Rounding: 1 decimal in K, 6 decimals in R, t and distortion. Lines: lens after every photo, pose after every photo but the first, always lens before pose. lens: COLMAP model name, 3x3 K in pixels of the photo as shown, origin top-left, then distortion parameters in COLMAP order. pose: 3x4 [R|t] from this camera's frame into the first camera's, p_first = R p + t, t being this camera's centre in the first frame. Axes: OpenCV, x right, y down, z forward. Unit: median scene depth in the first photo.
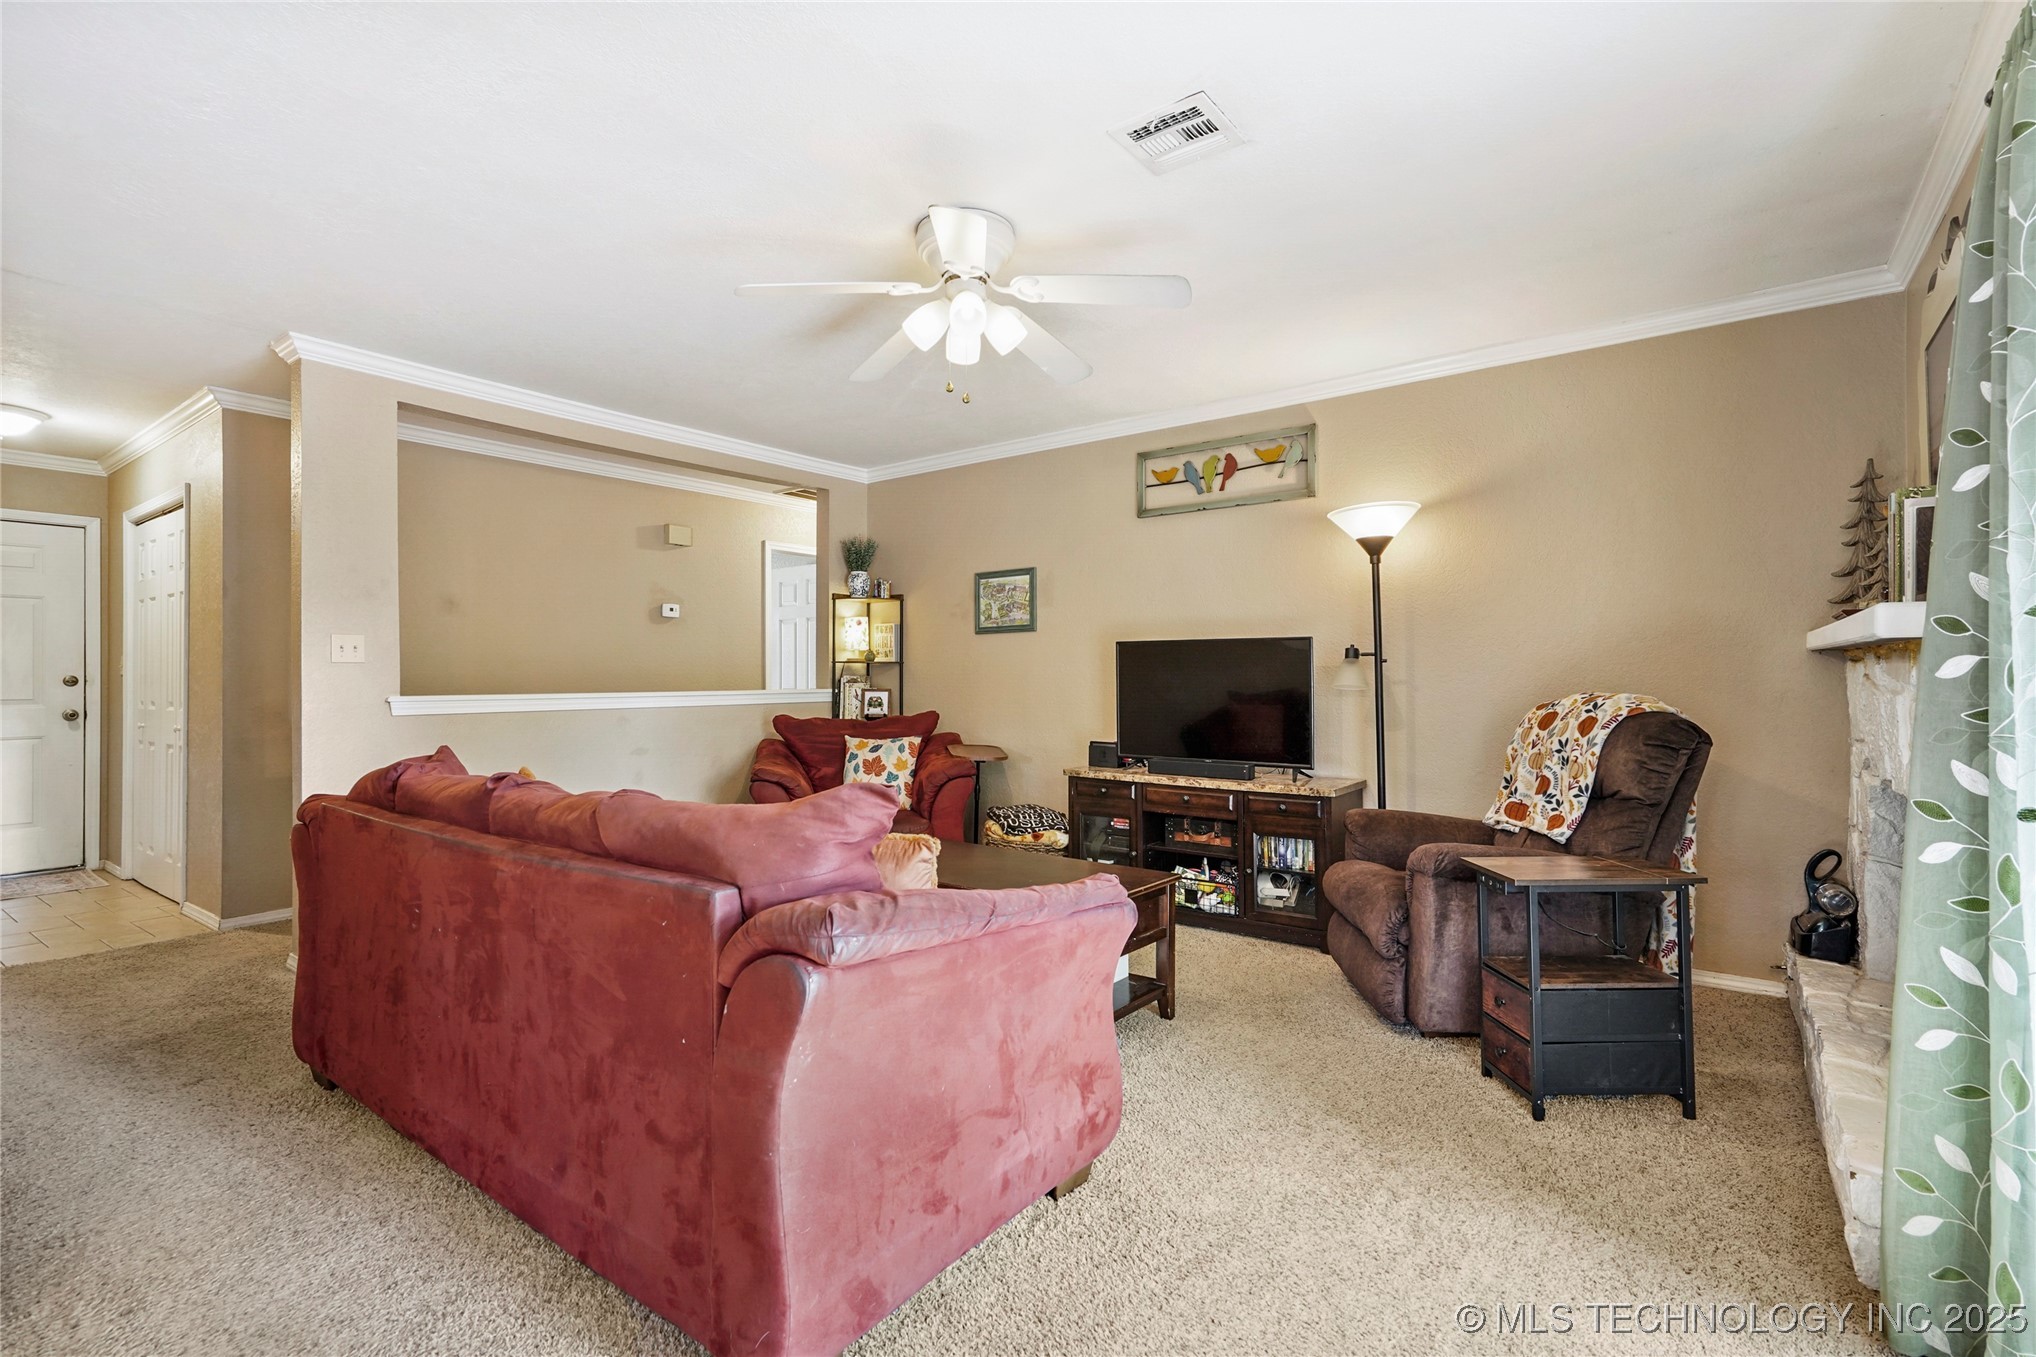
lens RADIAL K [[956.3, 0, 1002.6], [0, 956.3, 671.6], [0, 0, 1]] dist [0.000755, 0.008255]
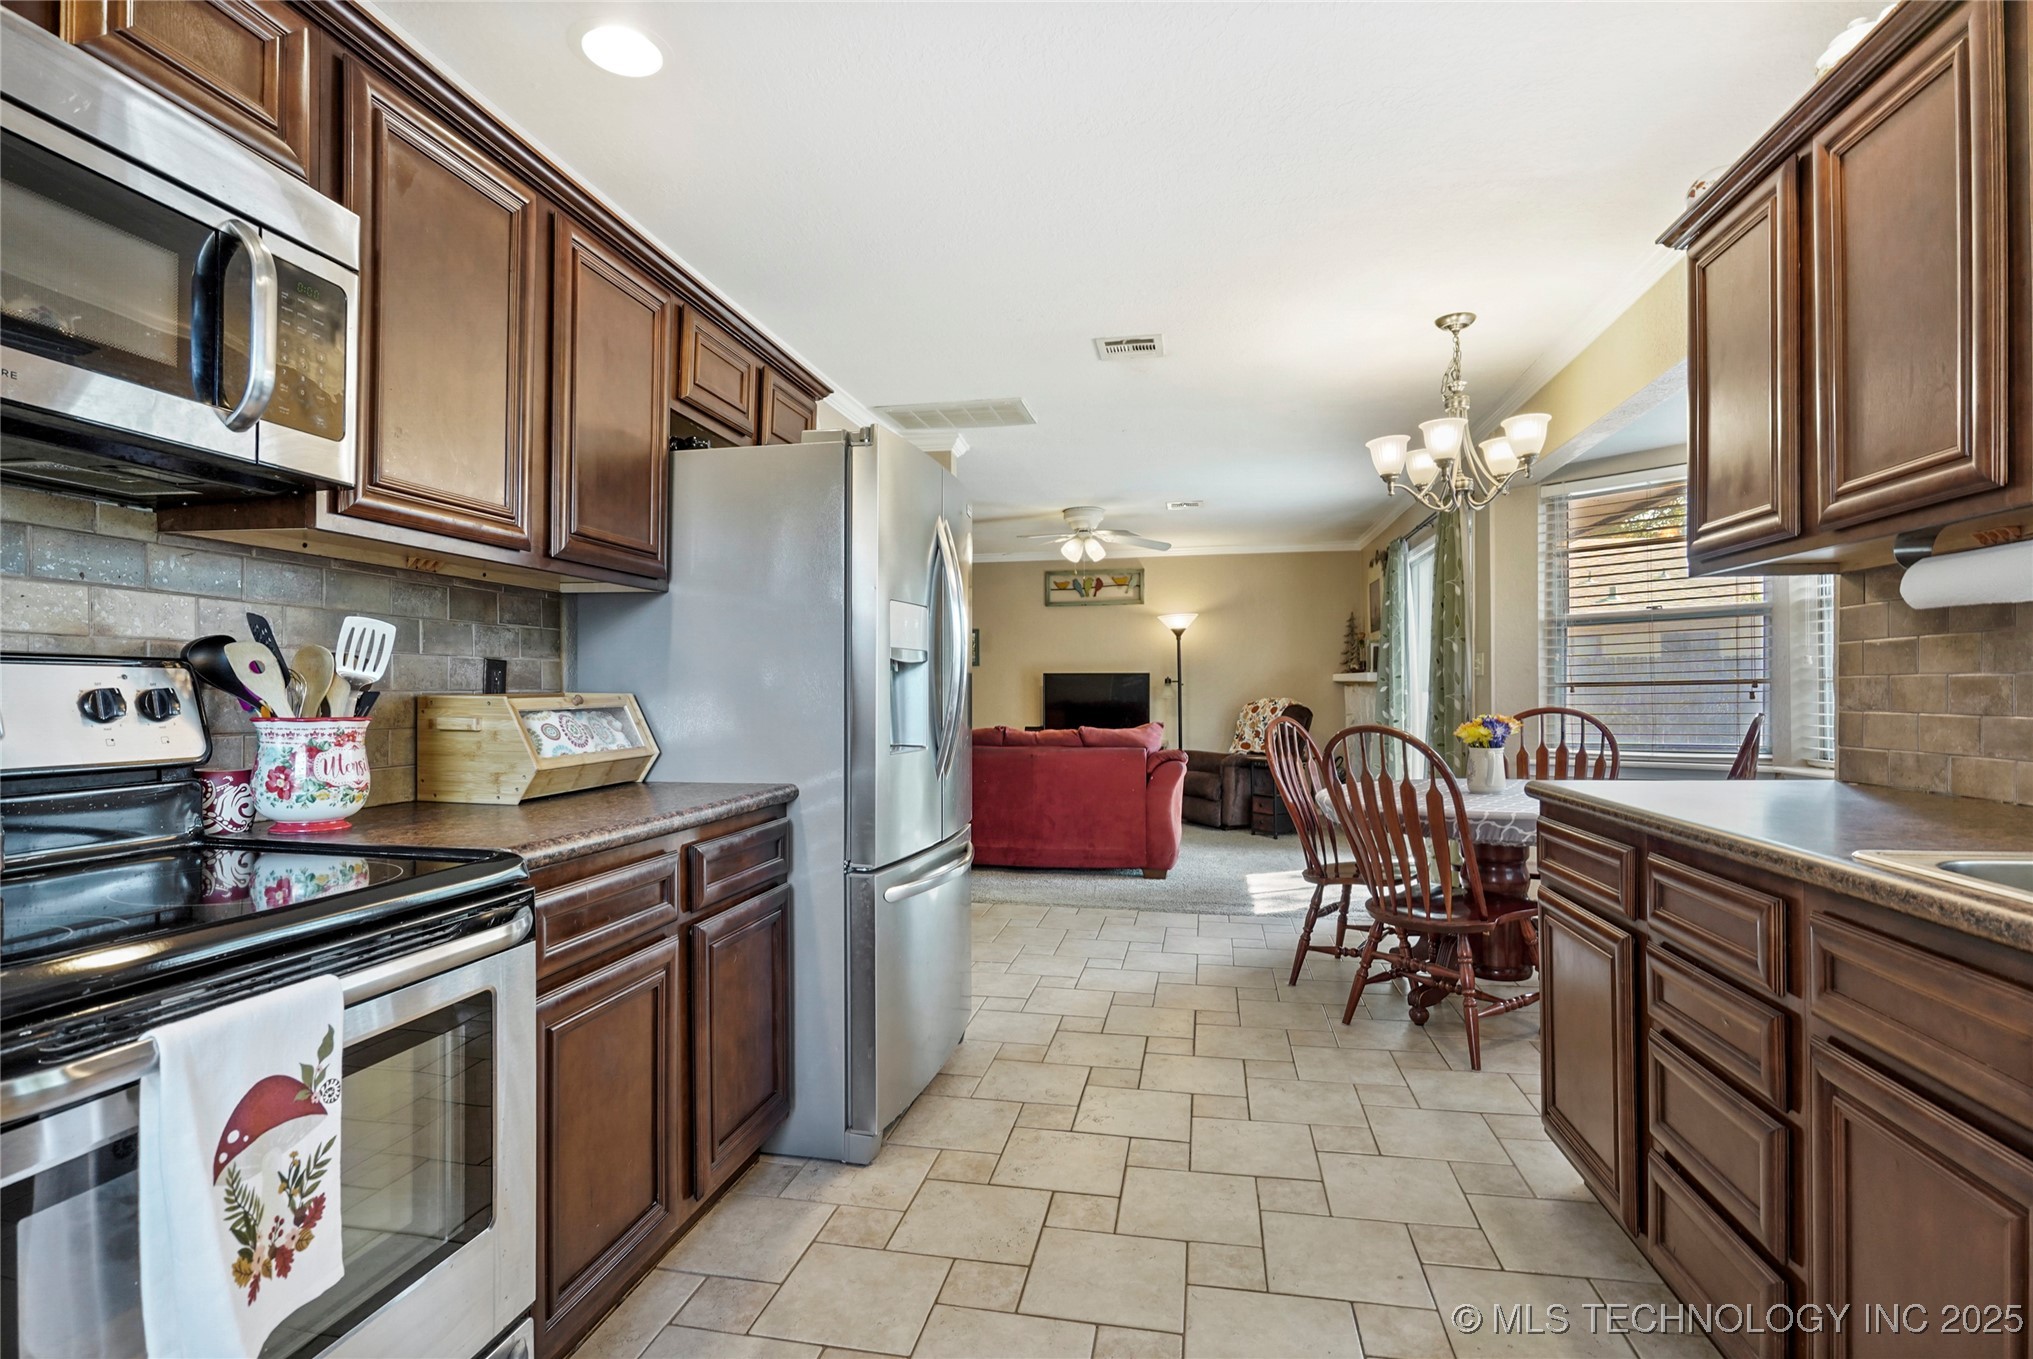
lens RADIAL K [[990.1, 0, 1011.1], [0, 990.1, 693.1], [0, 0, 1]] dist [-0.019328, 0.010757]
pose [[0.899380, -0.000643, 0.437167, -0.875726], [-0.001898, 0.999984, 0.005376, -0.002775], [-0.437163, -0.005665, 0.899364, -0.805295]]
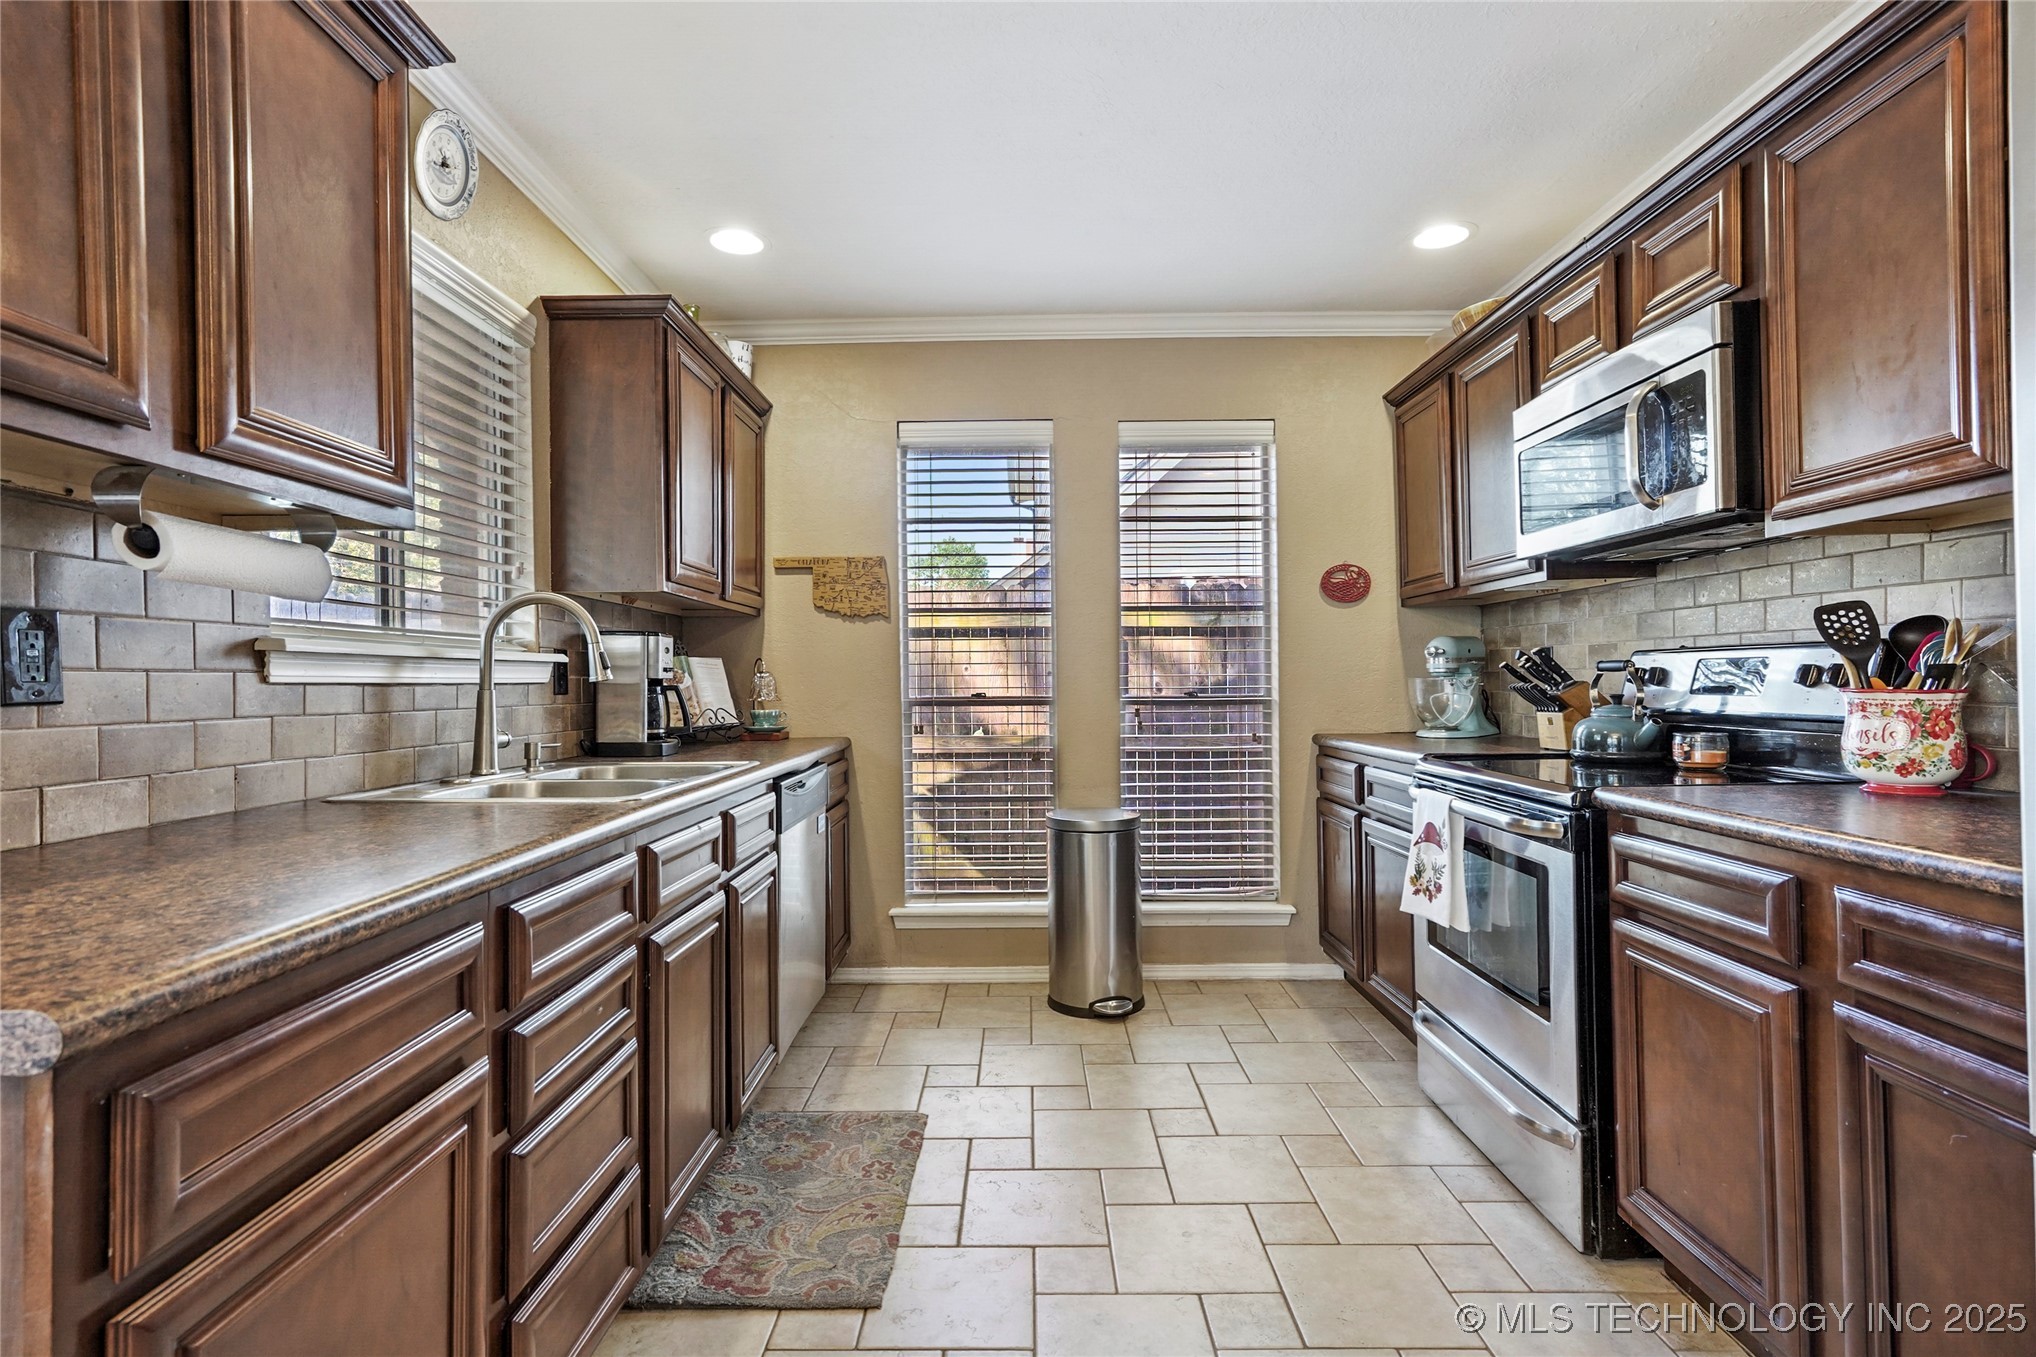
lens RADIAL K [[956.3, 0, 1018.7], [0, 956.3, 684.5], [0, 0, 1]] dist [0.000755, 0.008255]
pose [[-0.789175, 0.014566, -0.613995, -0.402535], [0.018177, 0.999835, 0.000357, 0.000617], [0.613899, -0.010879, -0.789310, -0.240655]]
